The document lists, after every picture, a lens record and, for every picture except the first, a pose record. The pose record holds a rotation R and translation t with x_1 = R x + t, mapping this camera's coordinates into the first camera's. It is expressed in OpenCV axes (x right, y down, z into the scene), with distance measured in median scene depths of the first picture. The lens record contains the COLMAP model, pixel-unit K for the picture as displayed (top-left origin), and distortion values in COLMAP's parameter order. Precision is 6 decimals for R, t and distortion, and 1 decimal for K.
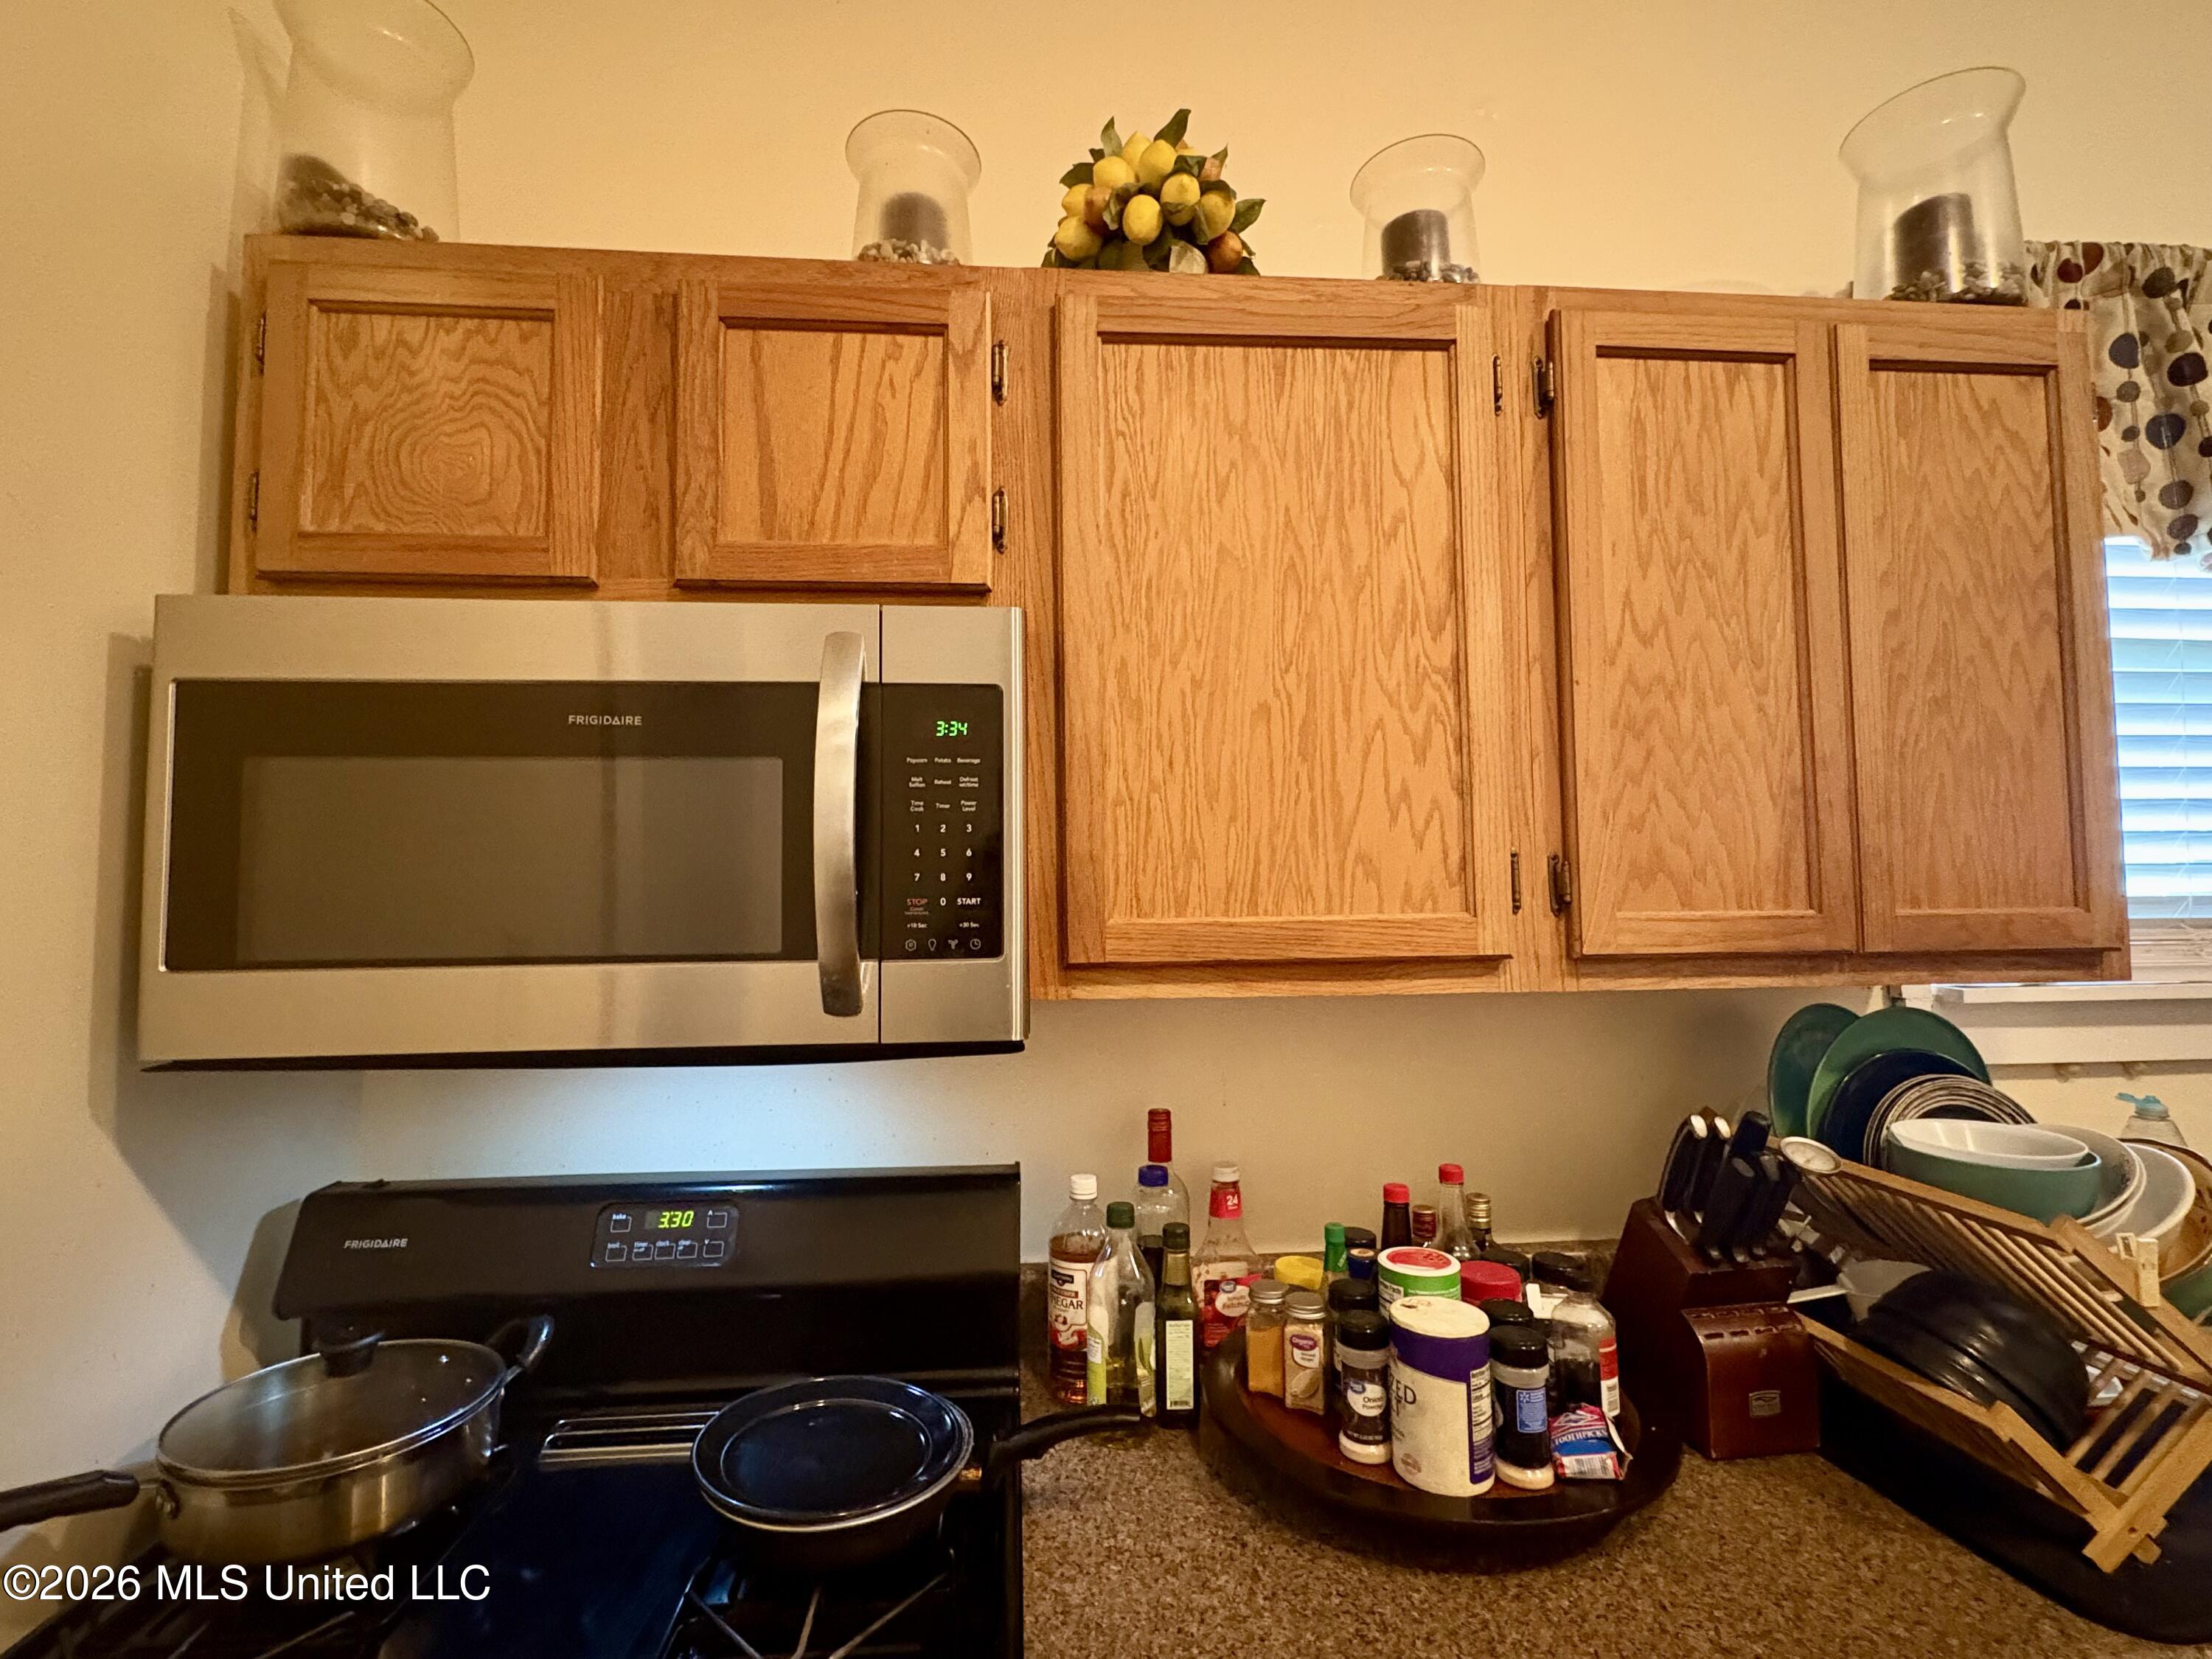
lens RADIAL K [[974.7, 0, 1106.0], [0, 974.7, 829.5], [0, 0, 1]] dist [0.001720, -0.004697]
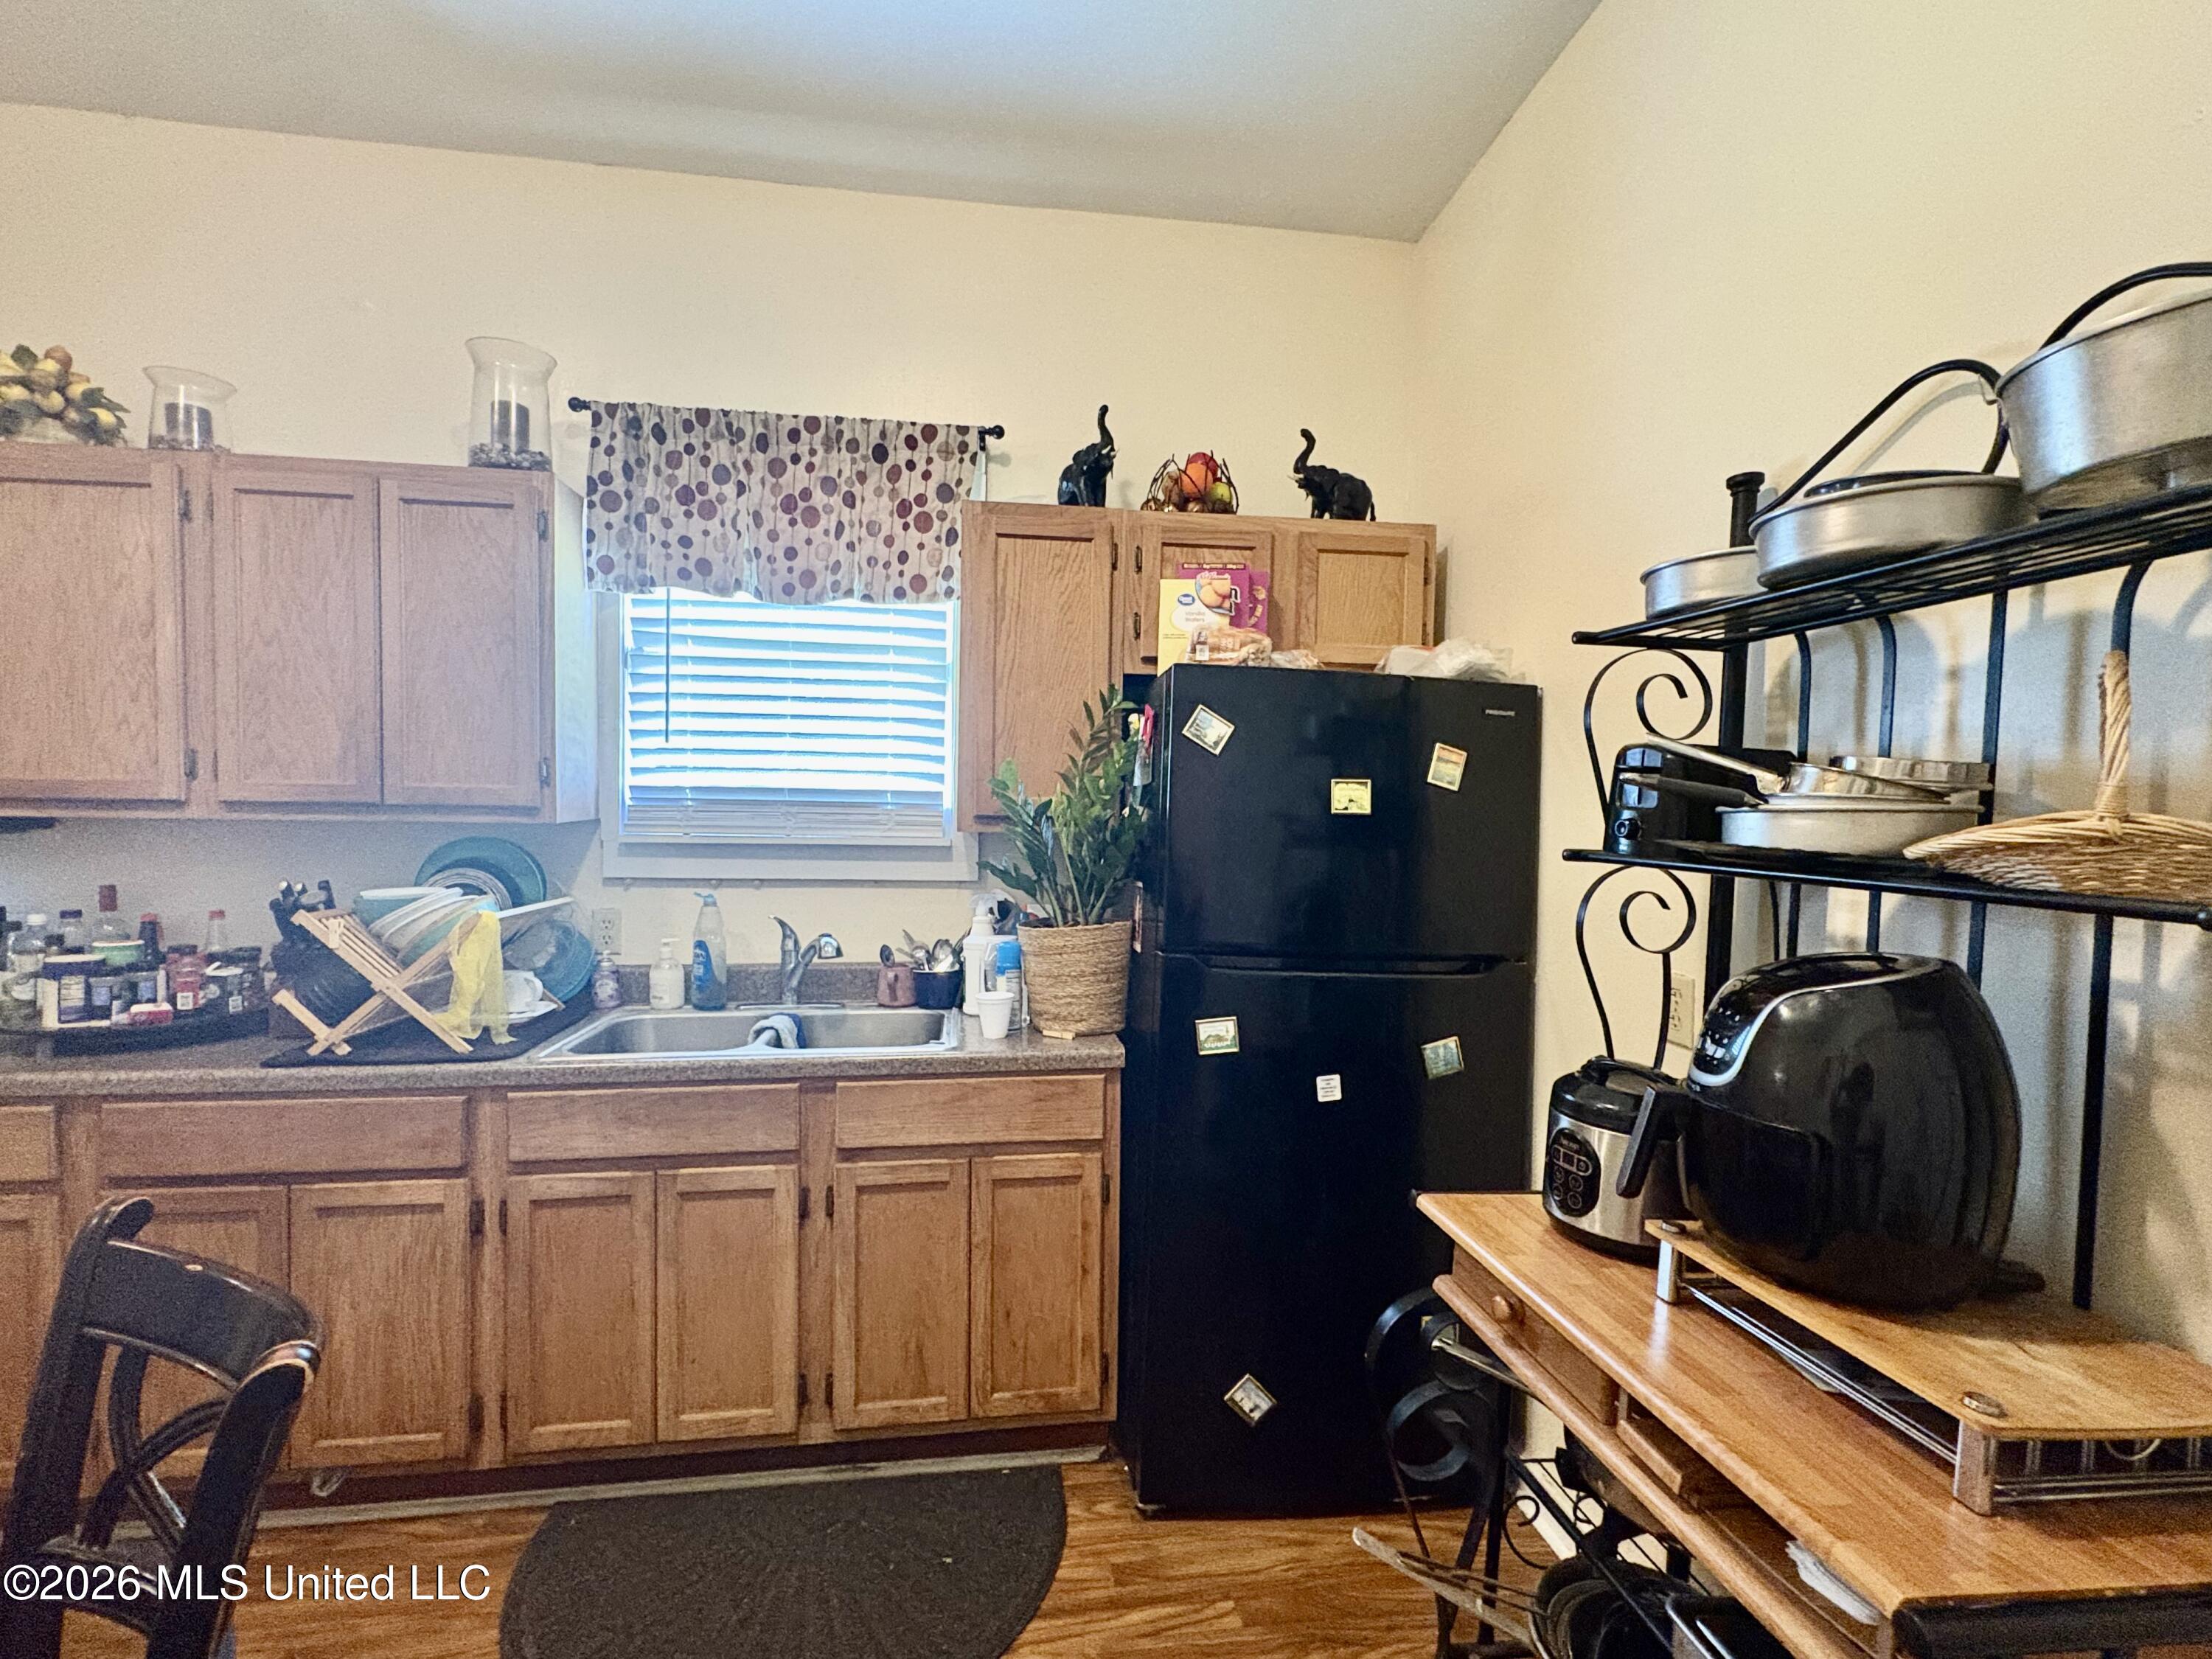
lens RADIAL K [[974.7, 0, 1106.0], [0, 974.7, 829.5], [0, 0, 1]] dist [0.001720, -0.004697]
pose [[0.996995, 0.022579, 0.074097, 2.128611], [-0.029767, 0.994802, 0.097384, -0.061955], [-0.071512, -0.099297, 0.992485, -1.123953]]
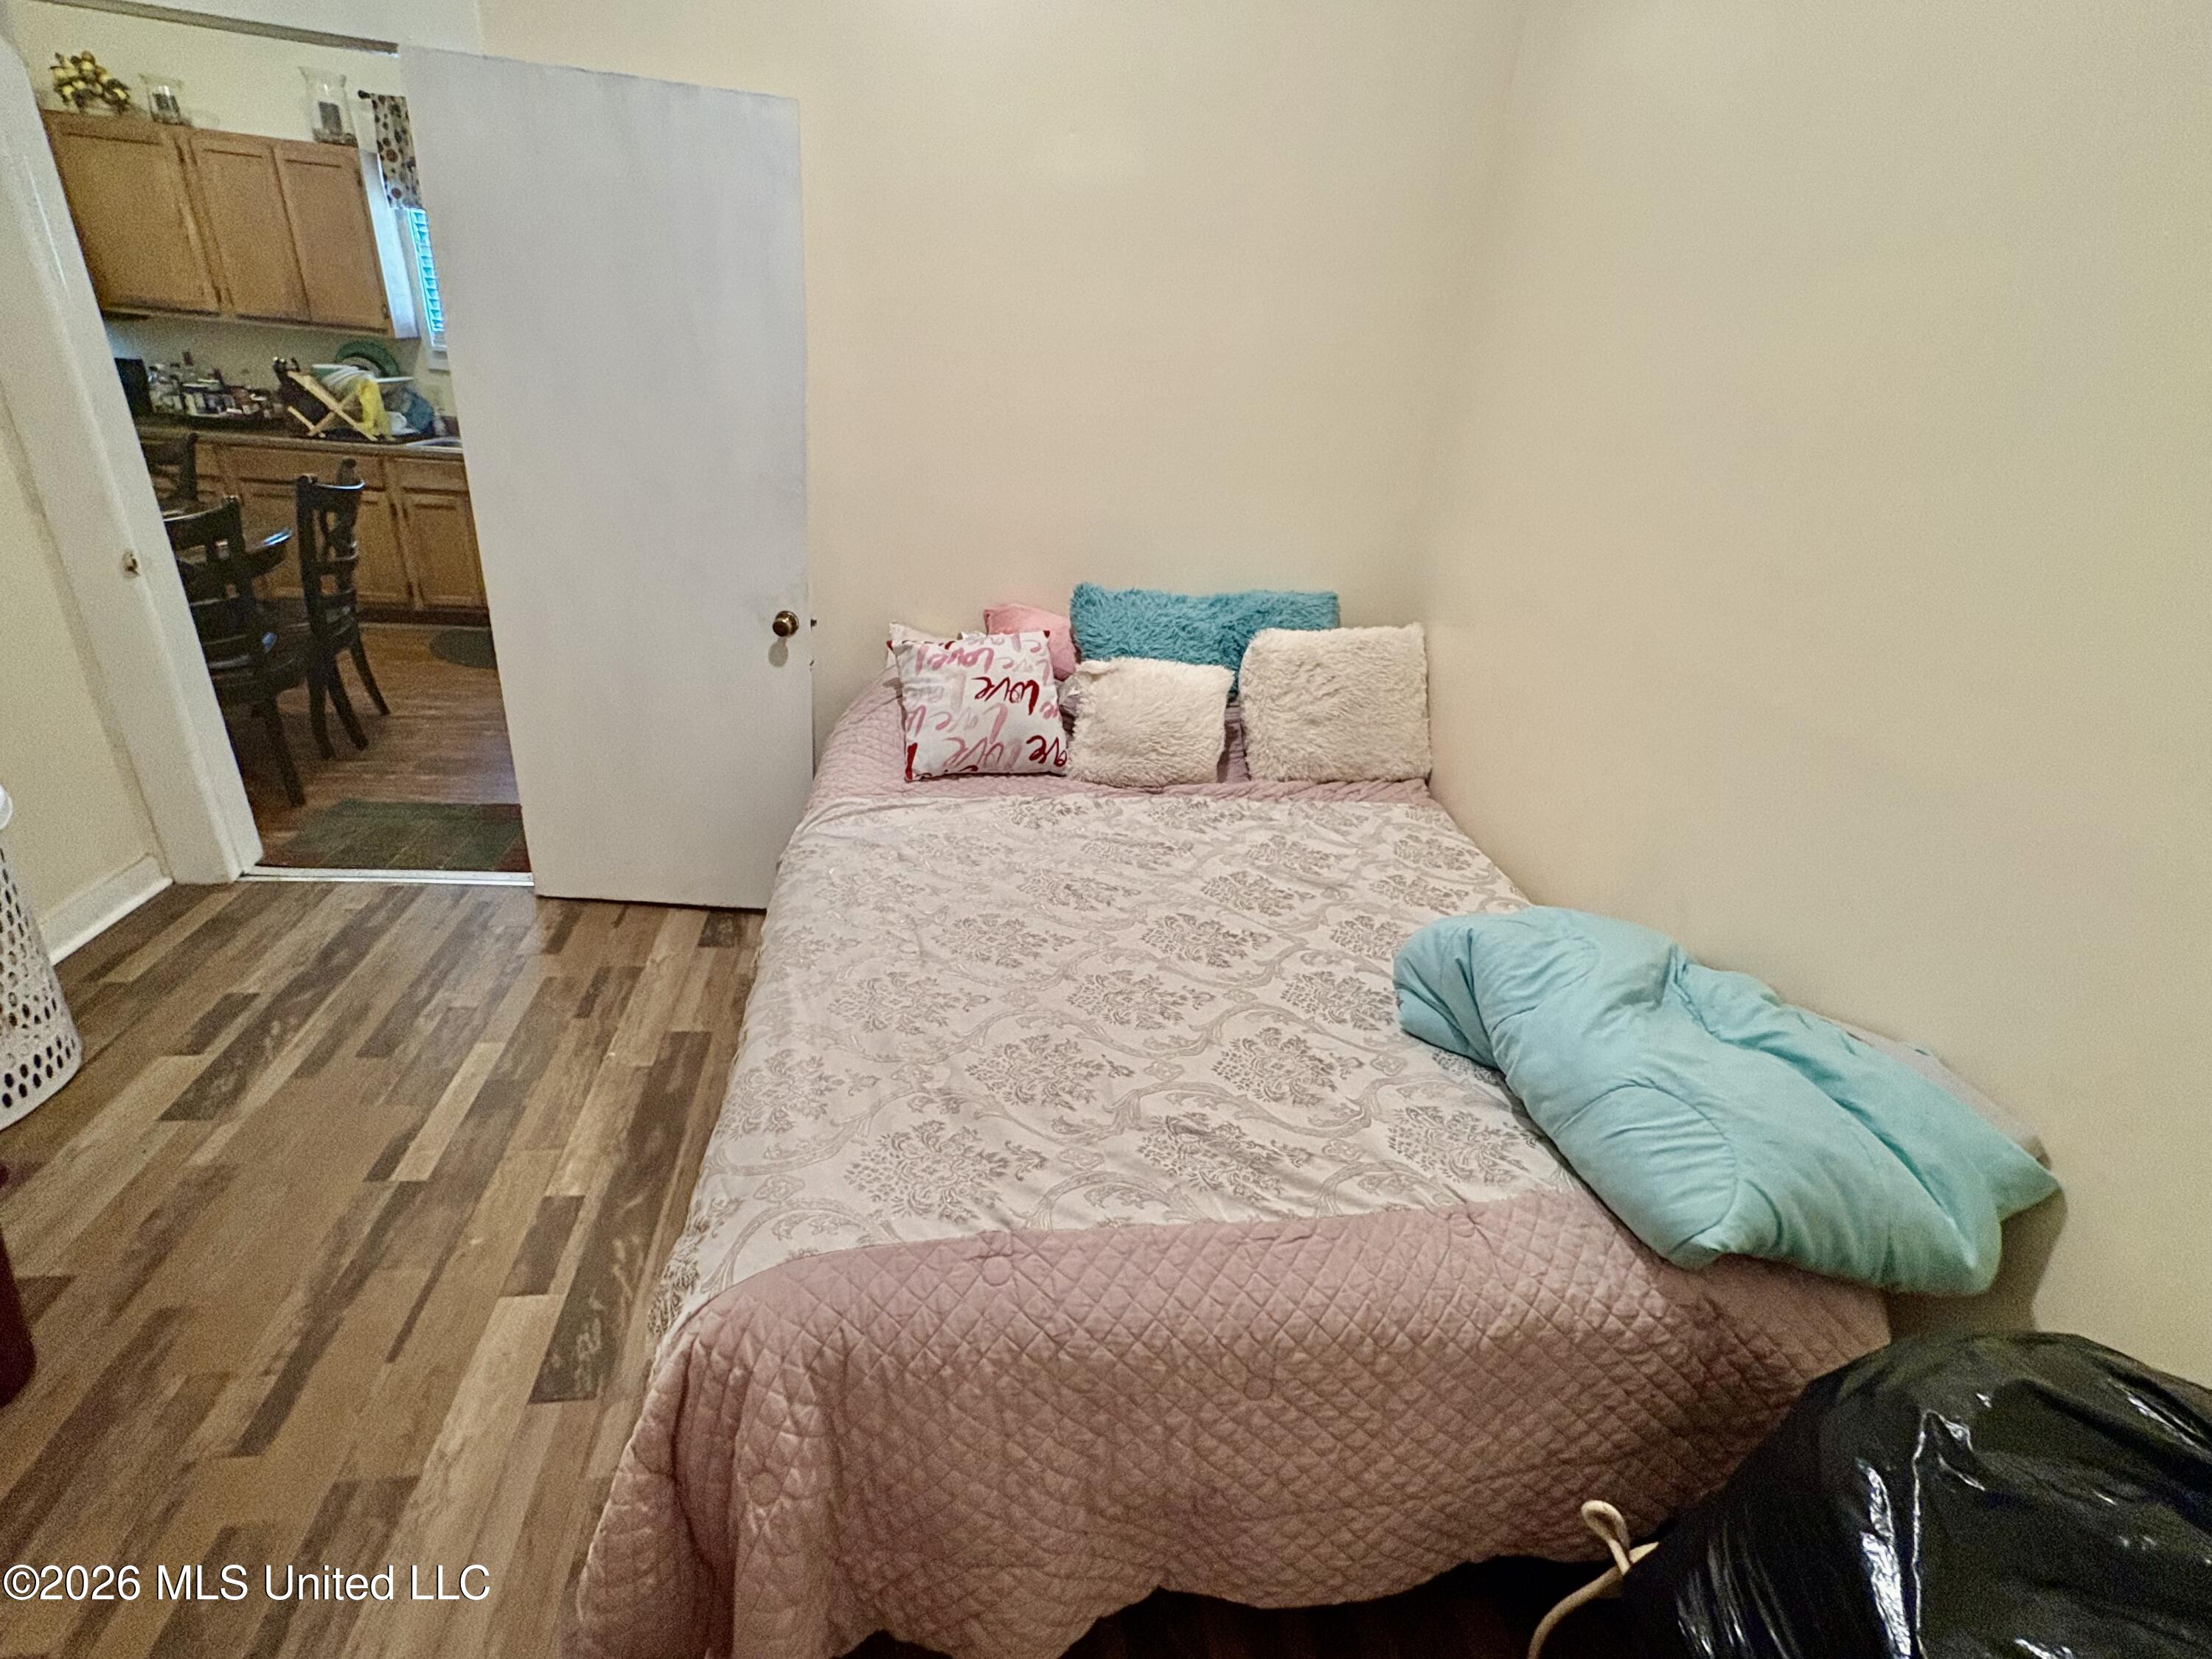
lens RADIAL K [[974.7, 0, 1106.0], [0, 974.7, 829.5], [0, 0, 1]] dist [0.001720, -0.004697]
pose [[0.990518, 0.055575, 0.125638, 3.923815], [-0.111413, 0.860019, 0.497951, -0.489760], [-0.080378, -0.507227, 0.858056, -4.249256]]
